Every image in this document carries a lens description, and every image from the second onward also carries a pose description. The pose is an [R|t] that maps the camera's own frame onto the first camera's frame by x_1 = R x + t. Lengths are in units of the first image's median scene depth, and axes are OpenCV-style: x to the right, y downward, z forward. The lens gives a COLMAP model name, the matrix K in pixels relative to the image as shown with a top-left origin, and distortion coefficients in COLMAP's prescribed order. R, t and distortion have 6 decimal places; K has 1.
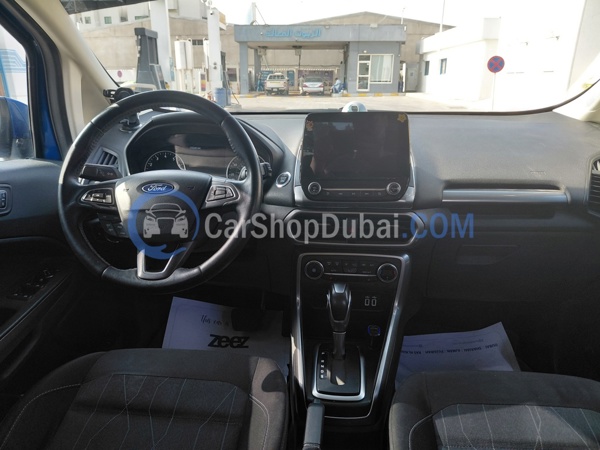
lens RADIAL K [[452.8, 0, 296.7], [0, 452.8, 229.3], [0, 0, 1]] dist [0.008362, -0.004862]
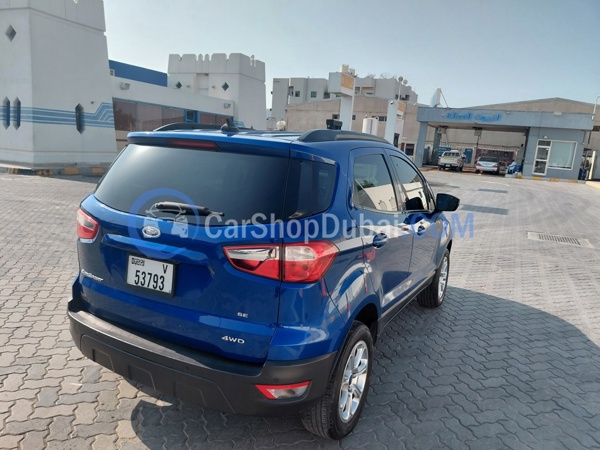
lens RADIAL K [[452.8, 0, 299.6], [0, 452.8, 224.3], [0, 0, 1]] dist [0.008362, -0.004862]
pose [[0.923821, 0.132184, -0.359279, 0.029425], [-0.185767, 0.975385, -0.118807, 0.016016], [0.334731, 0.176498, 0.925637, -0.072155]]
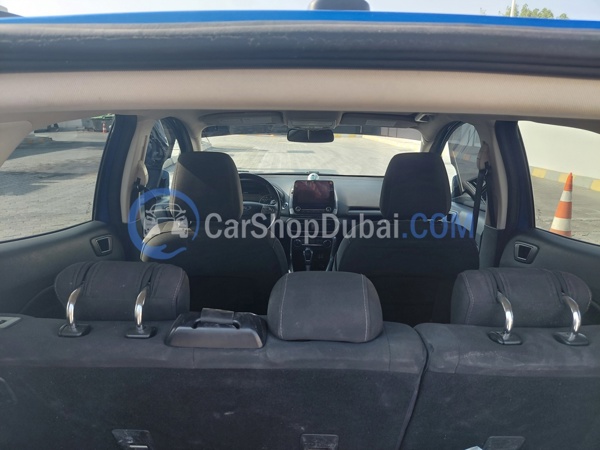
lens RADIAL K [[452.8, 0, 300.4], [0, 452.8, 225.1], [0, 0, 1]] dist [0.008362, -0.004862]
pose [[0.999395, 0.003733, 0.034588, -0.037074], [-0.000674, 0.996118, -0.088029, 0.246255], [-0.034782, 0.087952, 0.995517, -1.684144]]
